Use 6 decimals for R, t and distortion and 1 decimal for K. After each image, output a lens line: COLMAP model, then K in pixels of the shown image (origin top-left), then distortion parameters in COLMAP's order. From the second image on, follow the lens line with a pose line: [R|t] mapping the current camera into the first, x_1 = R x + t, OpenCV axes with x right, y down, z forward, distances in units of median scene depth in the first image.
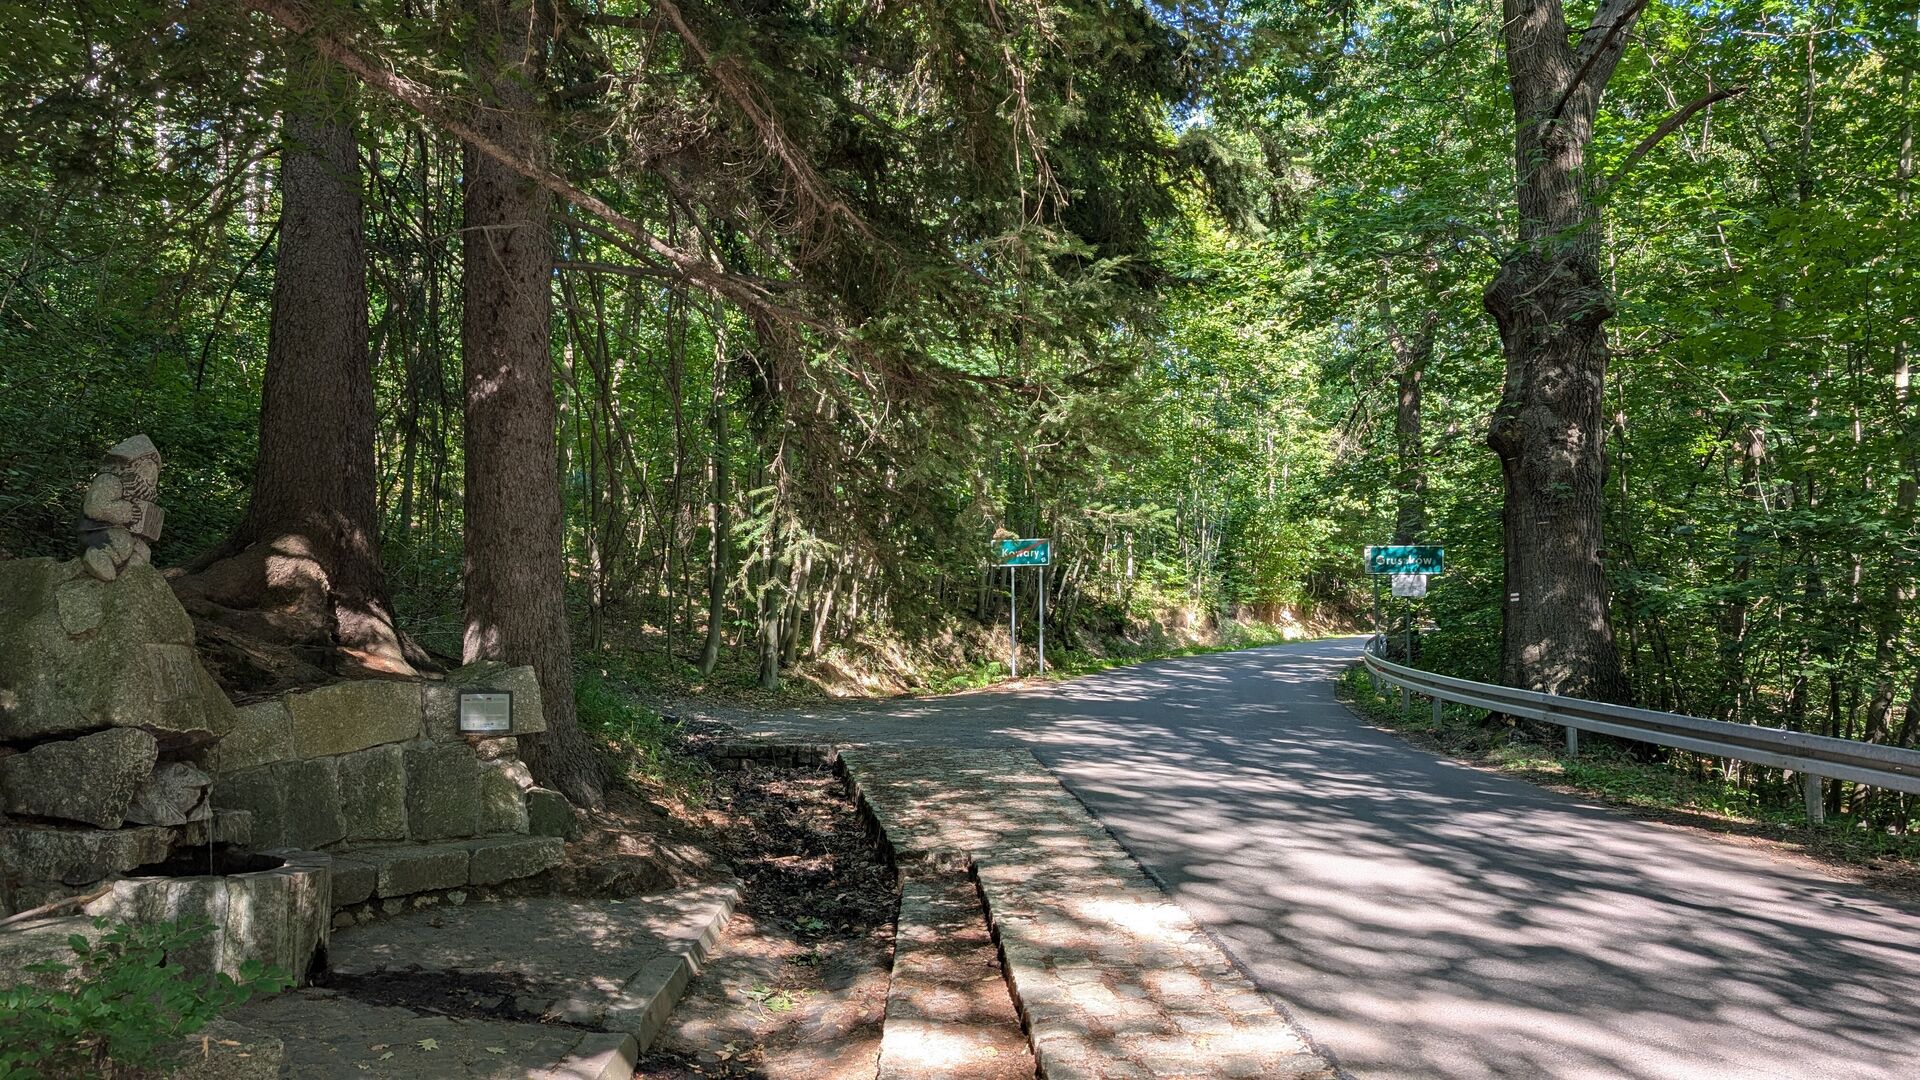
lens RADIAL K [[1379.6, 0, 953.6], [0, 1379.6, 533.4], [0, 0, 1]] dist [0.017569, -0.037112]
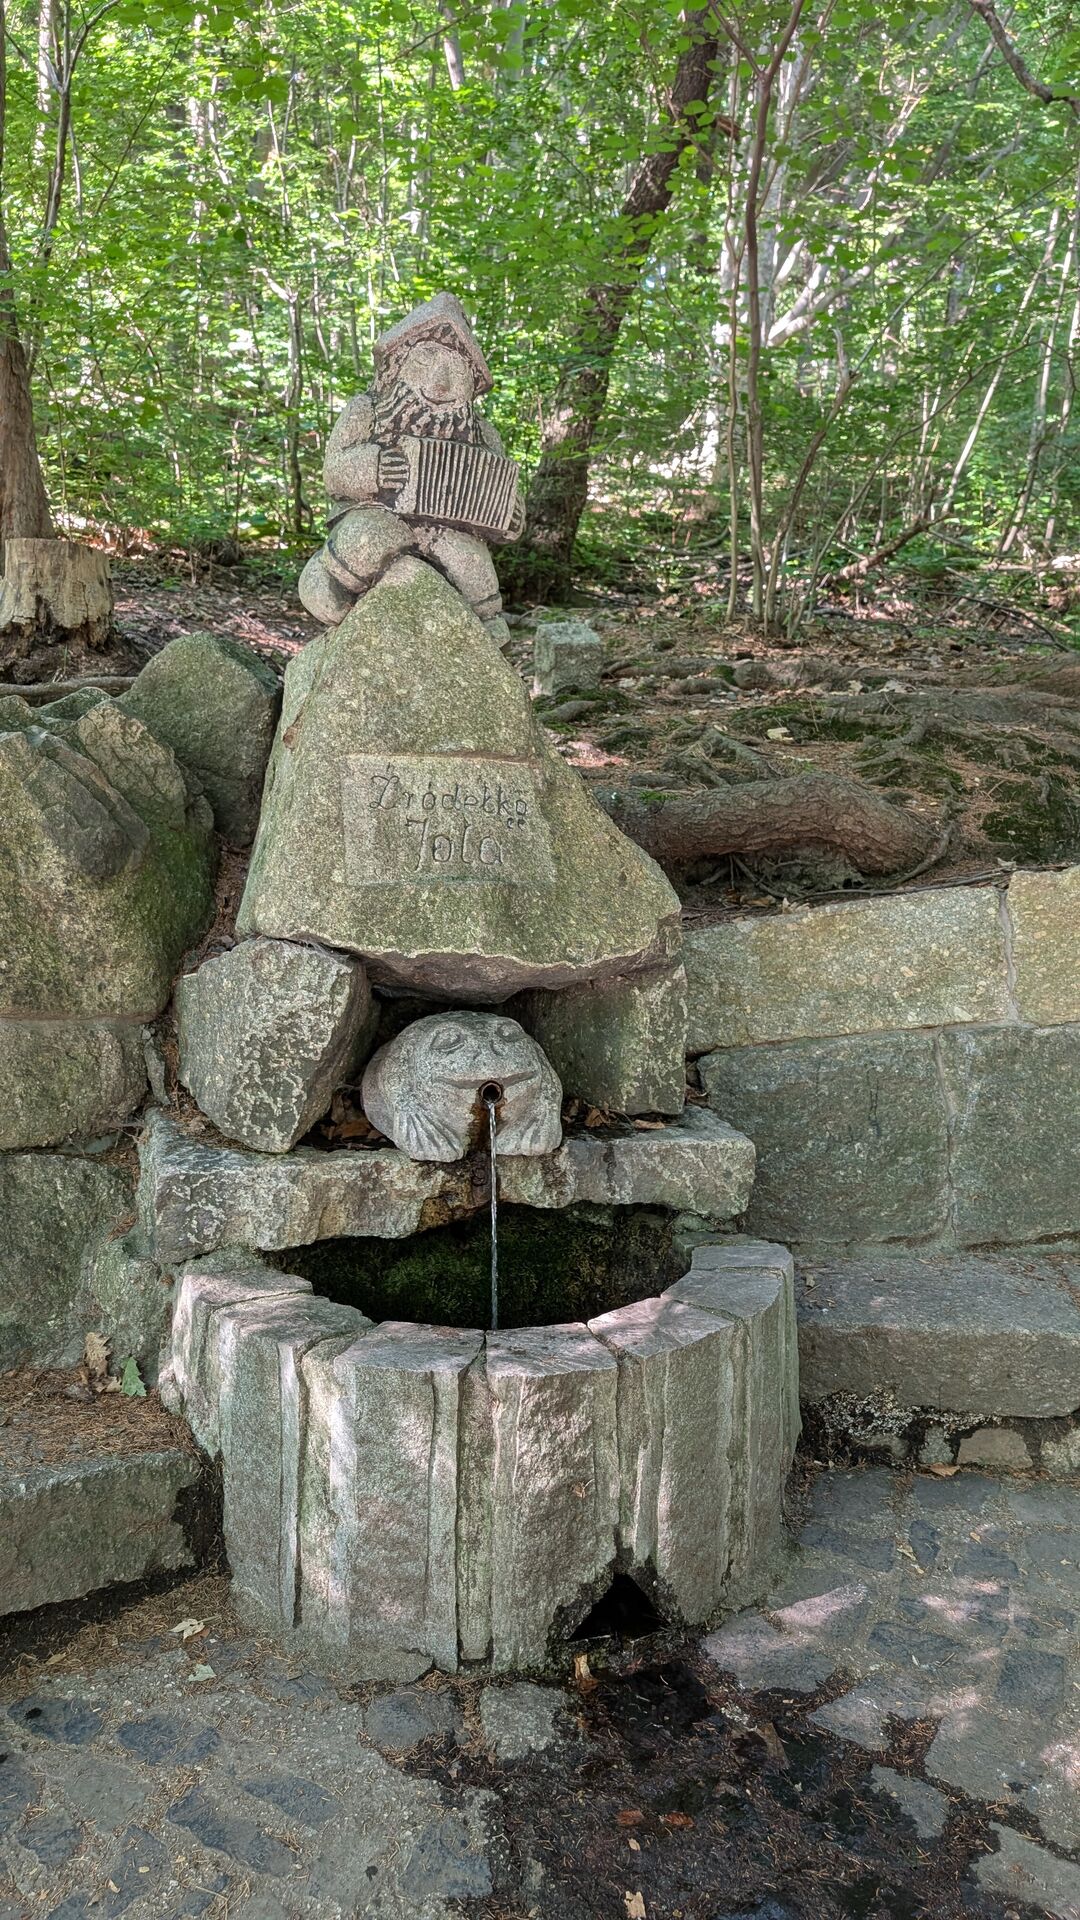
lens RADIAL K [[1379.6, 0, 518.8], [0, 1379.6, 945.4], [0, 0, 1]] dist [0.017569, -0.037112]
pose [[0.274499, 0.081002, -0.958170, -0.106604], [0.096442, 0.989102, 0.111245, 0.075261], [0.956739, -0.122944, 0.263696, 0.721953]]
